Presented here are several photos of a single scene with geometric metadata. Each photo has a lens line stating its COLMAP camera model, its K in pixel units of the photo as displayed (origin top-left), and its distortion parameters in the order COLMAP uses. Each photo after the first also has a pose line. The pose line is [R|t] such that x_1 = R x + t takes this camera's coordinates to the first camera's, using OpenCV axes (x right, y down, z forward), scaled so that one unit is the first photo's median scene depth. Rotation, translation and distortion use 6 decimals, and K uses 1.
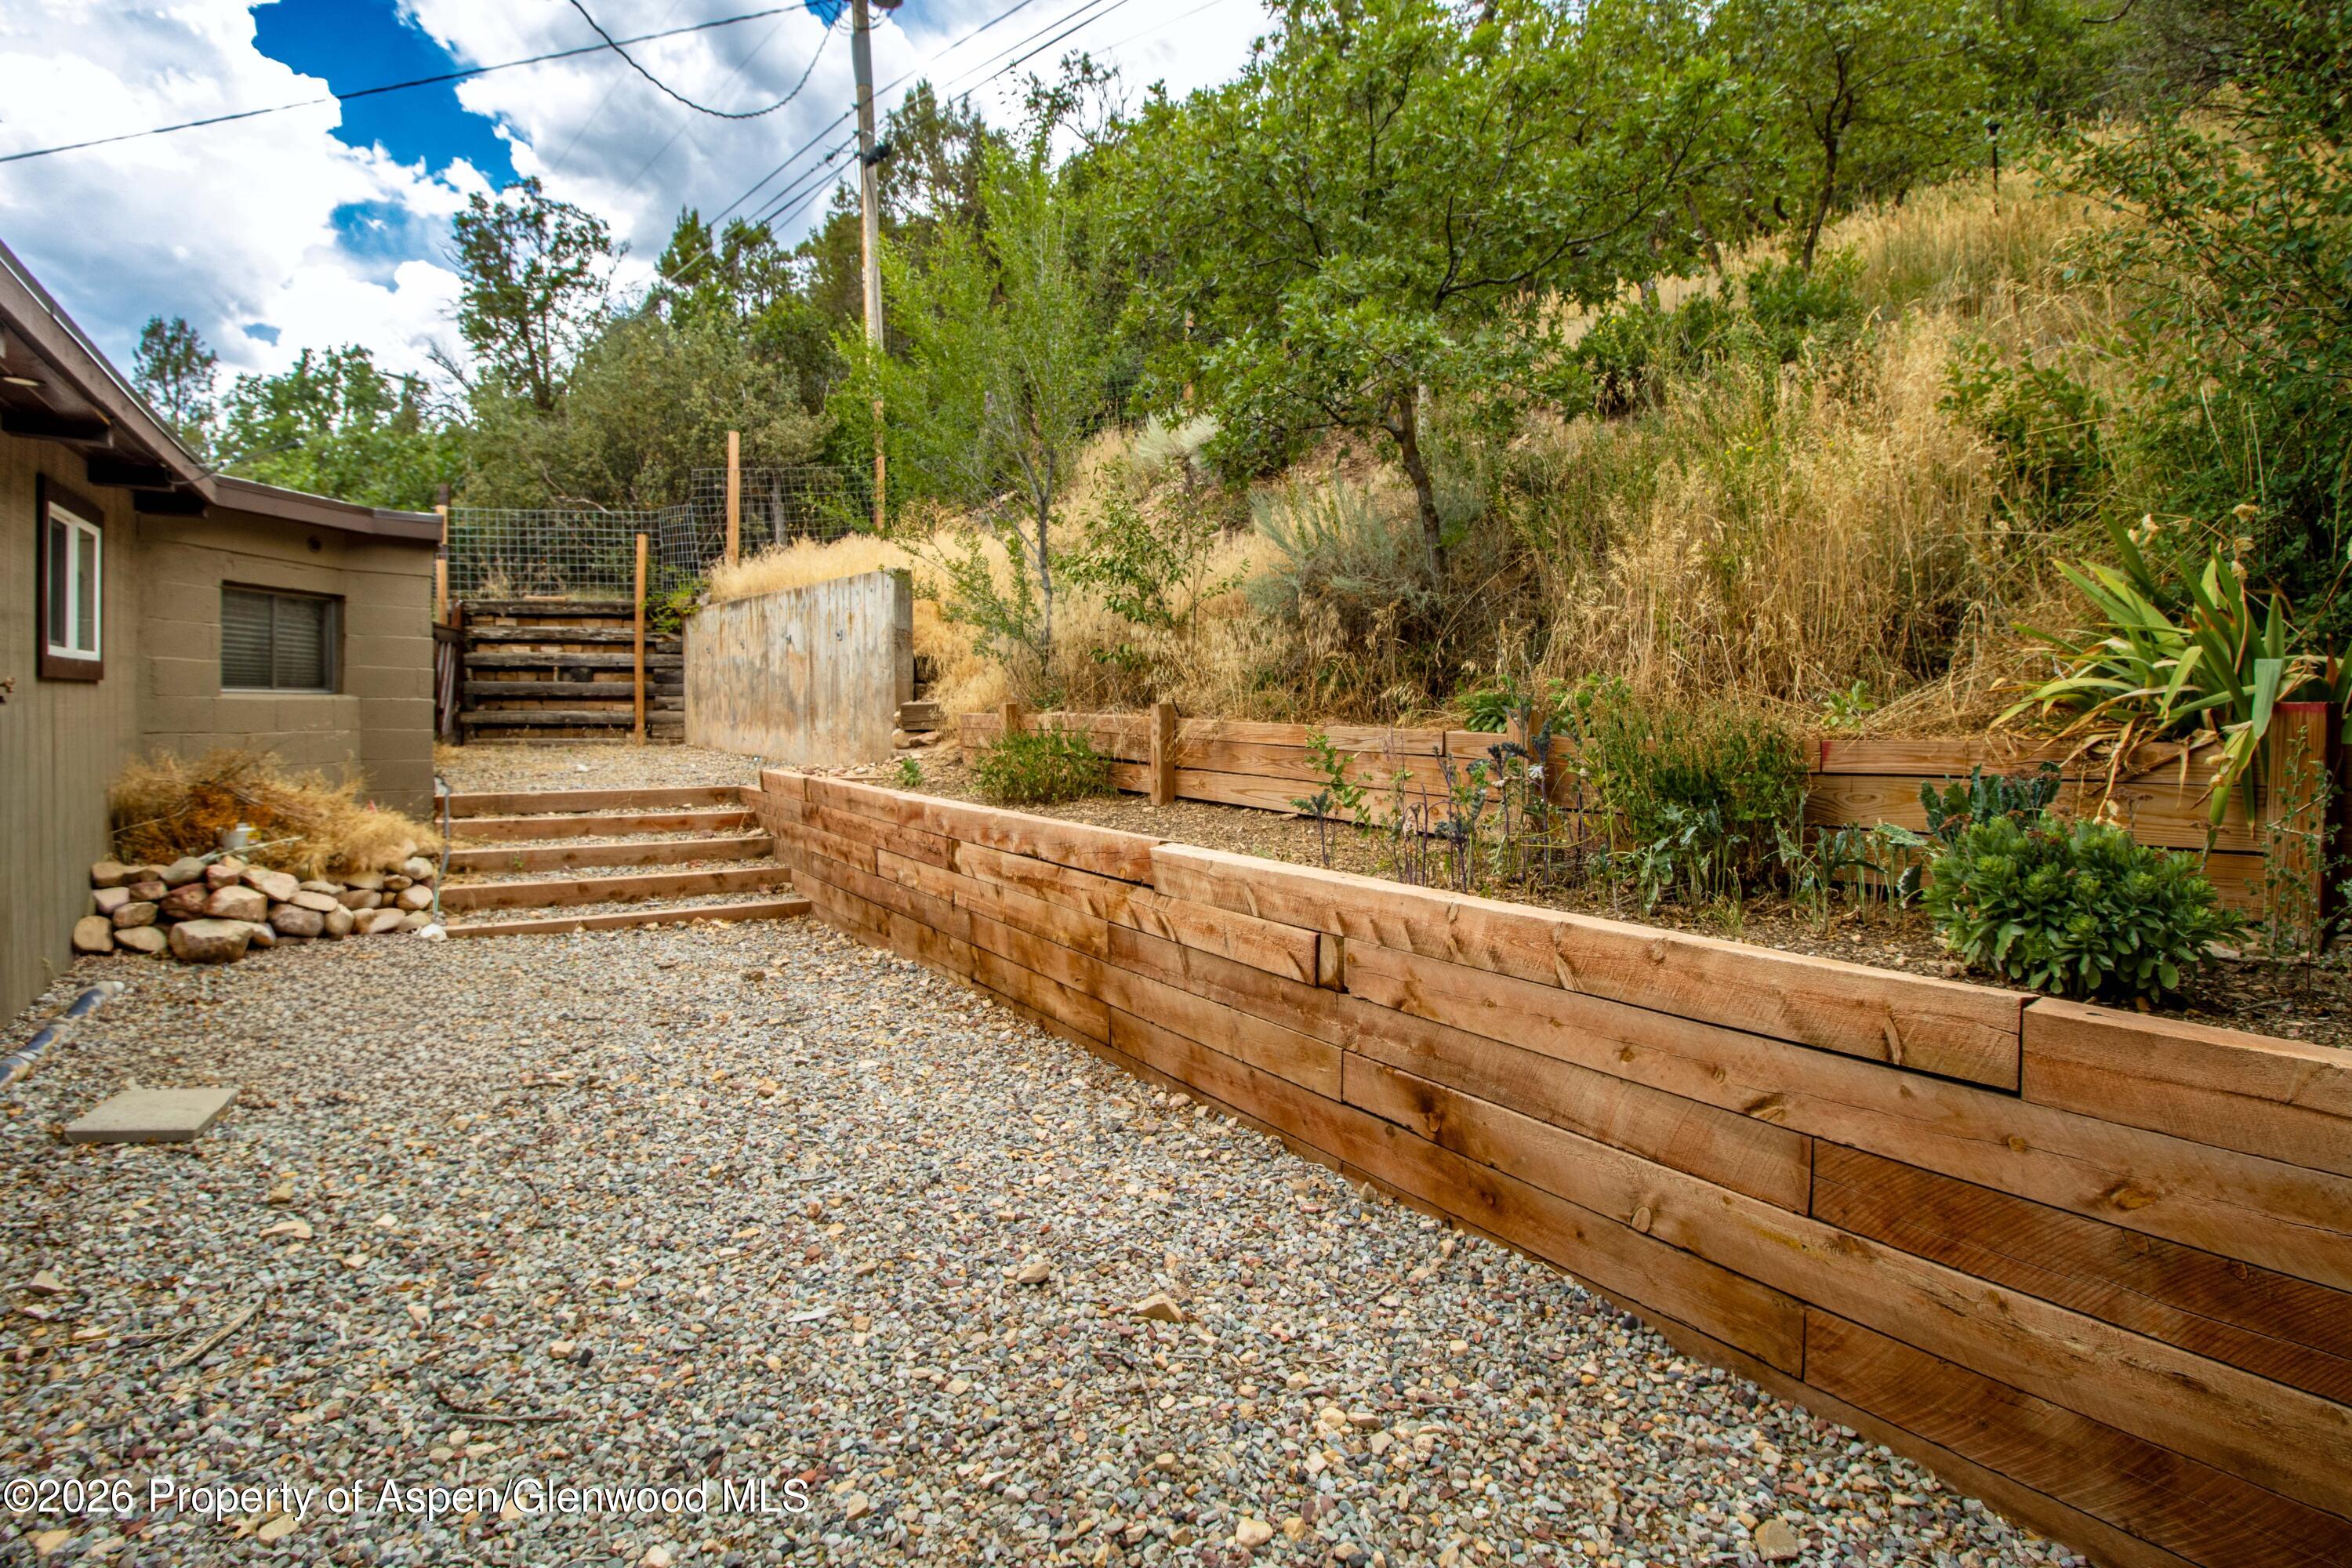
lens RADIAL K [[1094.5, 0, 1188.5], [0, 1094.5, 753.4], [0, 0, 1]] dist [-0.033101, -0.000065]
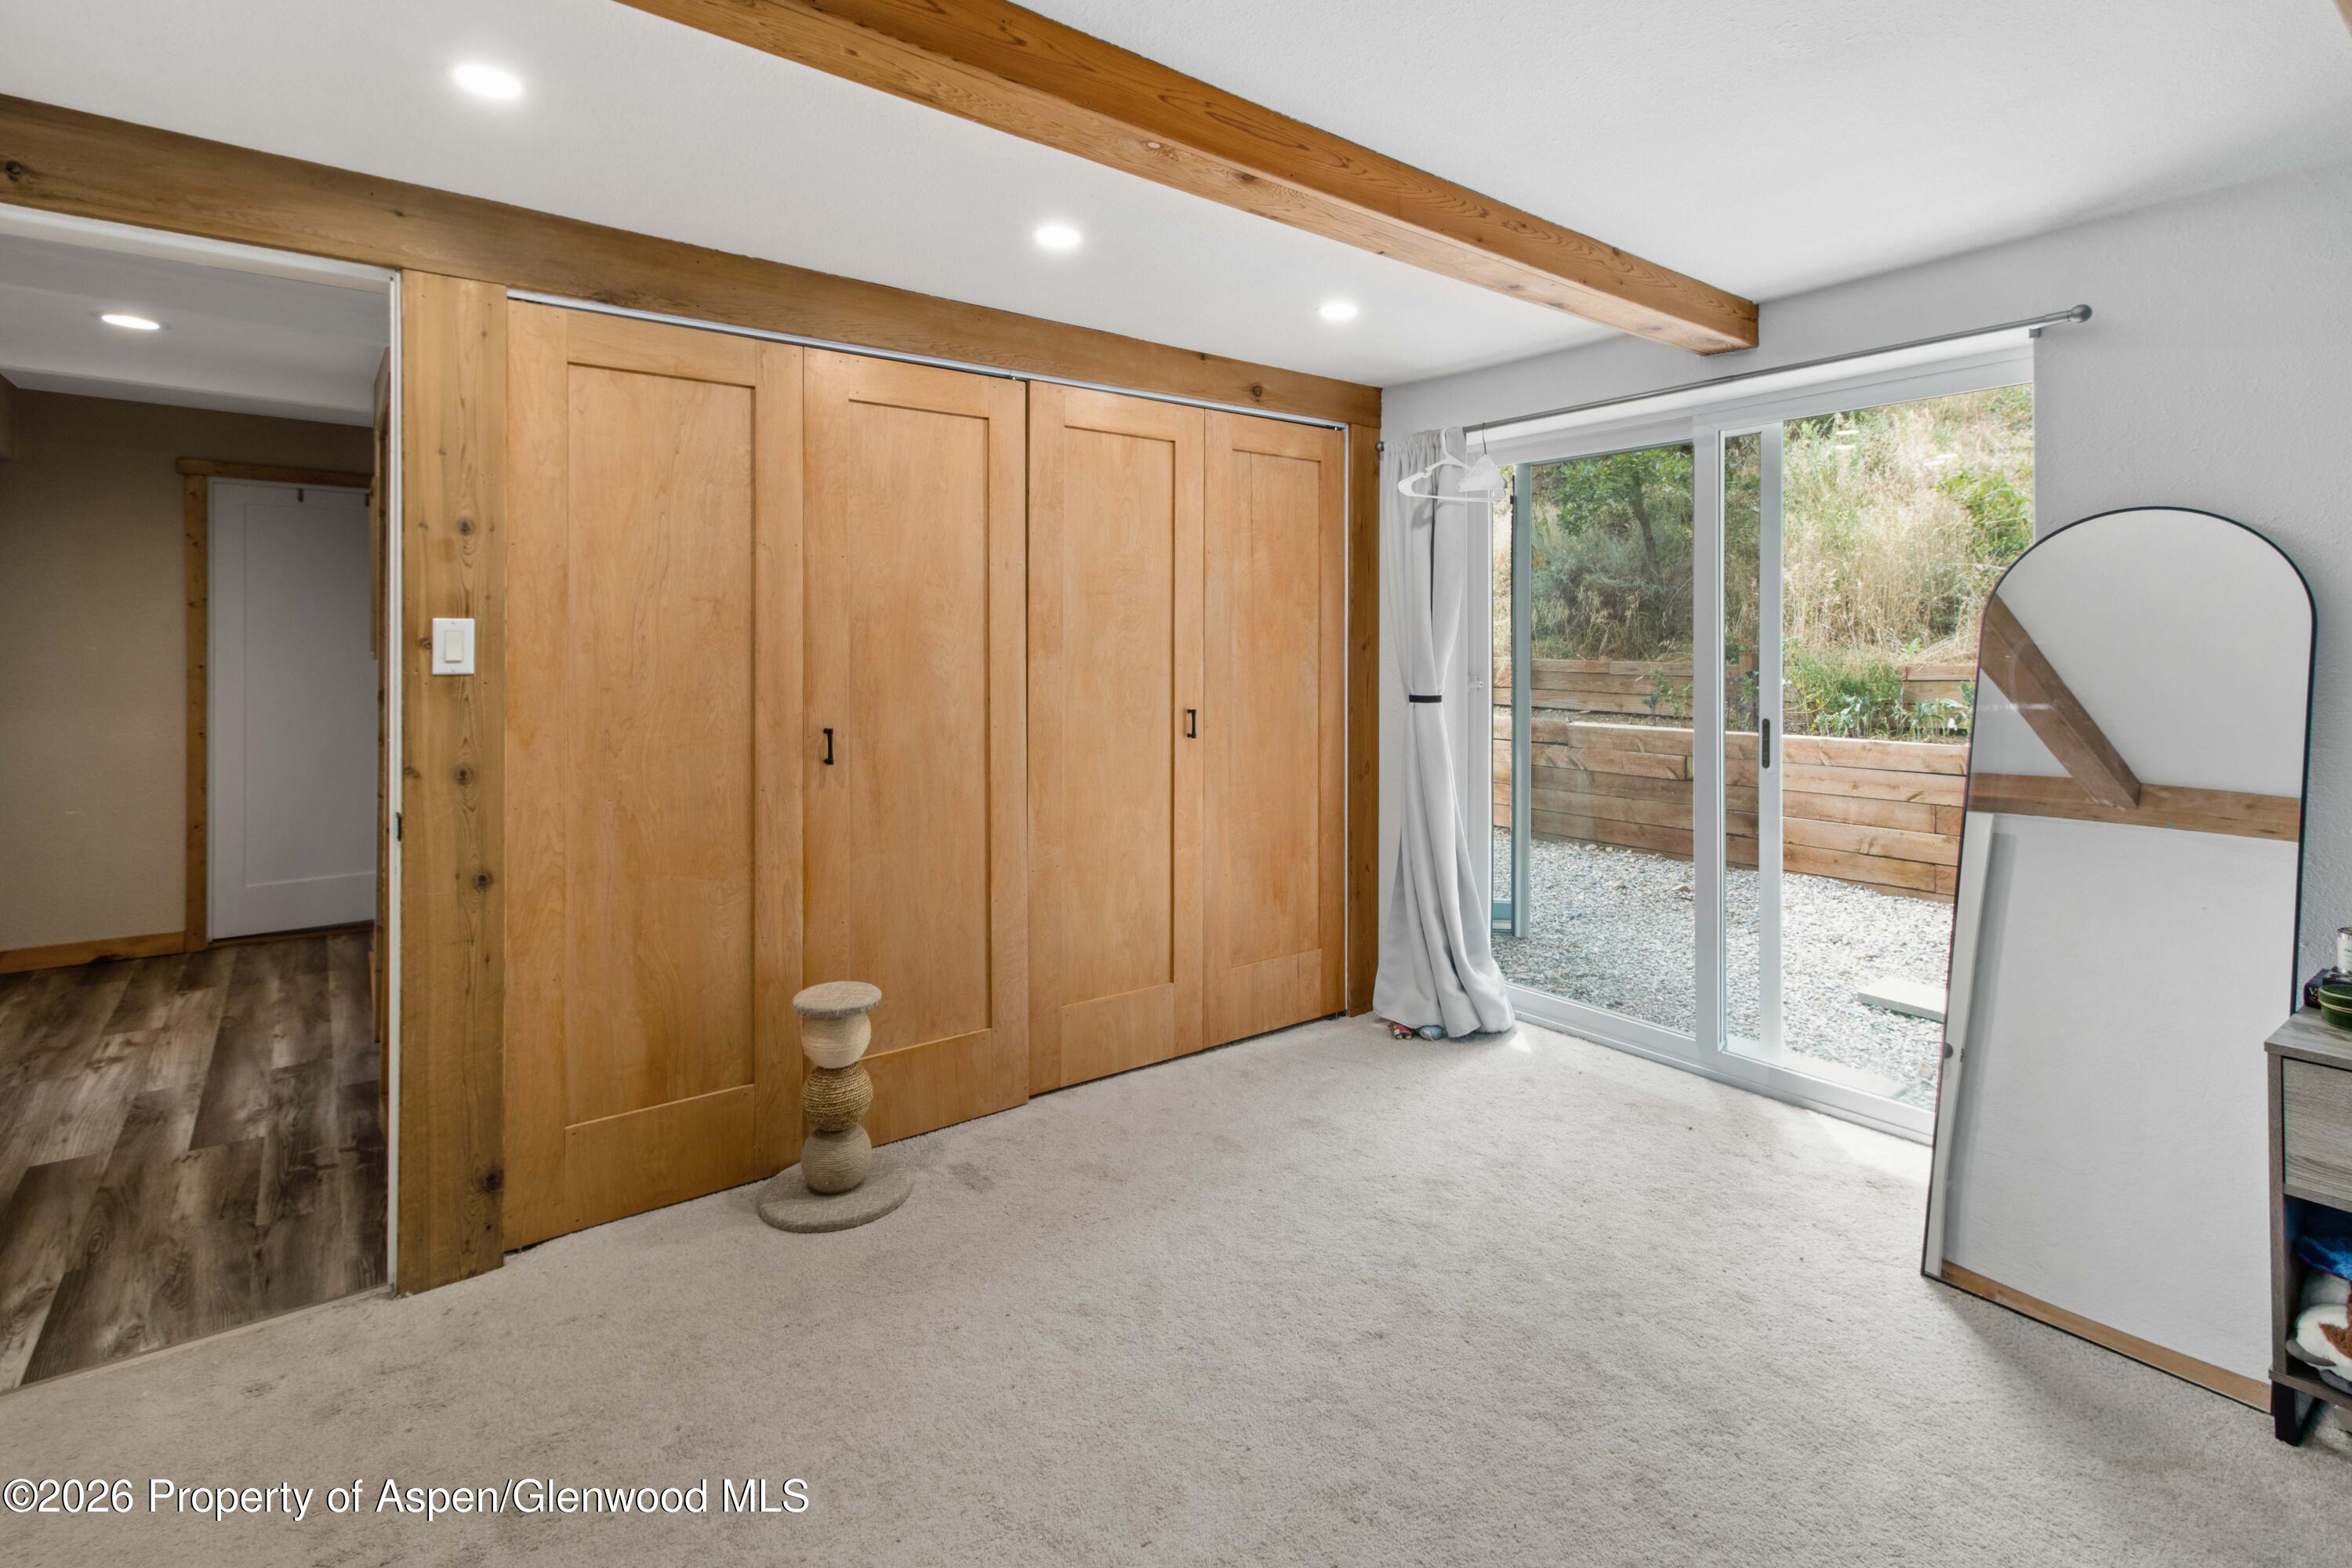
lens RADIAL K [[1104.5, 0, 1172.2], [0, 1104.5, 644.4], [0, 0, 1]] dist [0.000681, 0.000060]
pose [[0.998759, -0.015280, 0.047392, -0.965636], [0.016771, 0.999371, -0.031232, -0.011036], [-0.046885, 0.031988, 0.998388, -1.135001]]
